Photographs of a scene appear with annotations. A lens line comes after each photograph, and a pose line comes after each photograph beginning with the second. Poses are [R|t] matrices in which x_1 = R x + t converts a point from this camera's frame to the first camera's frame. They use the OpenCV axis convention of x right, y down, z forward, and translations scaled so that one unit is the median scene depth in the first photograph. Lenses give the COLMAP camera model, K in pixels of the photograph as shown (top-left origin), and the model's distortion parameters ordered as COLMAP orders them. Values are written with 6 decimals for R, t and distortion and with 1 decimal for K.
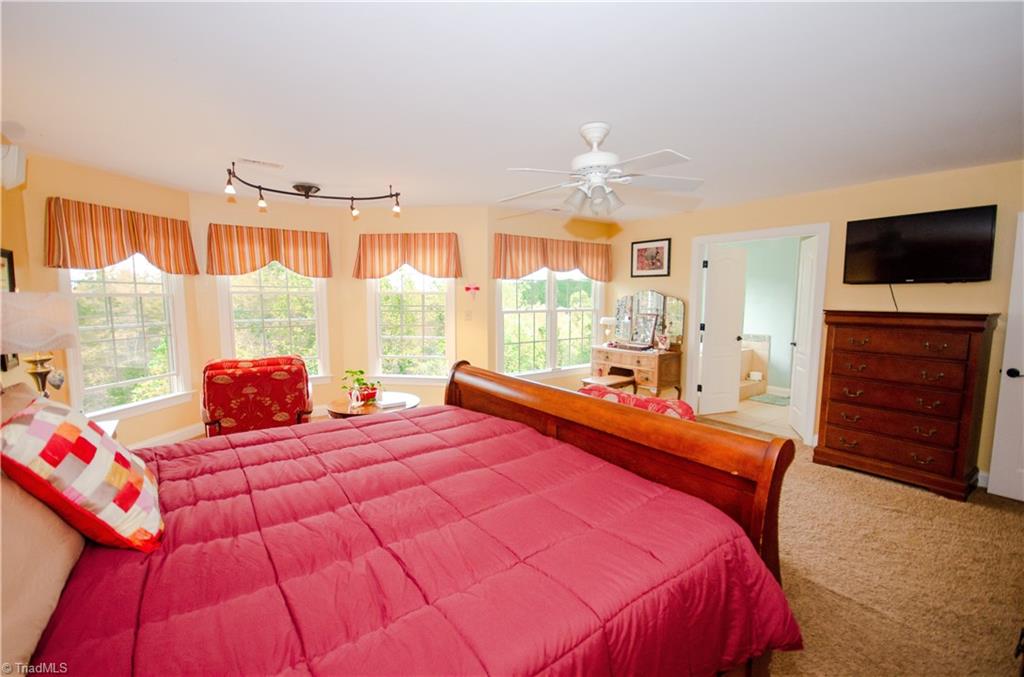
lens RADIAL K [[448.0, 0, 515.2], [0, 448.0, 343.6], [0, 0, 1]] dist [-0.003093, -0.000487]
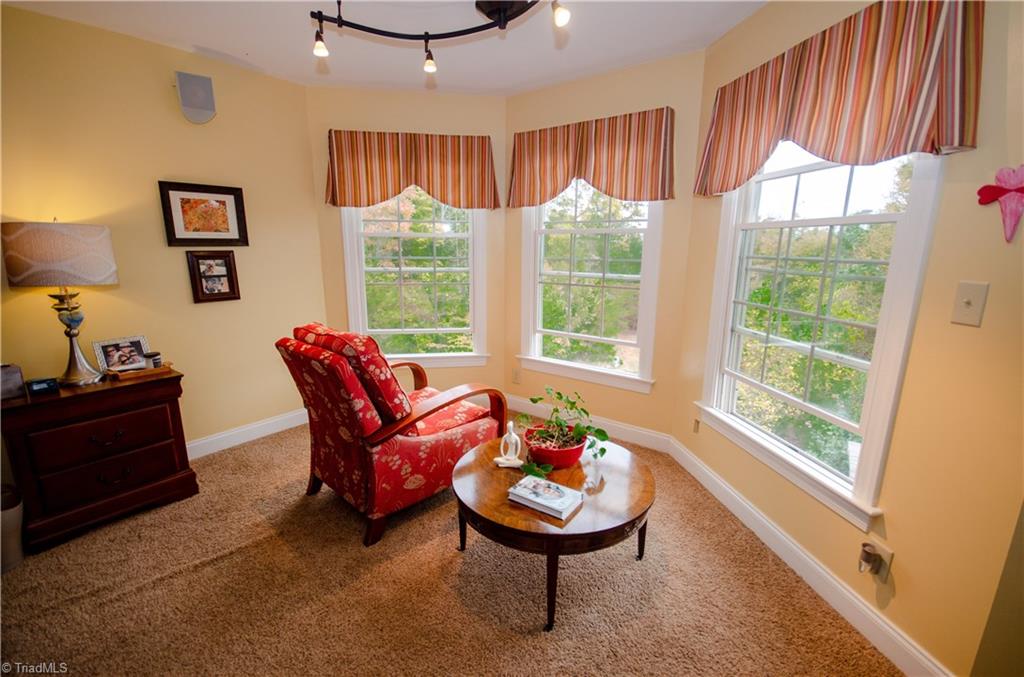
lens RADIAL K [[448.0, 0, 515.2], [0, 448.0, 343.6], [0, 0, 1]] dist [-0.003093, -0.000487]
pose [[0.293991, 0.208699, -0.932745, 0.060108], [-0.108411, 0.976854, 0.184398, -0.067117], [0.949640, 0.046908, 0.309811, 0.755902]]
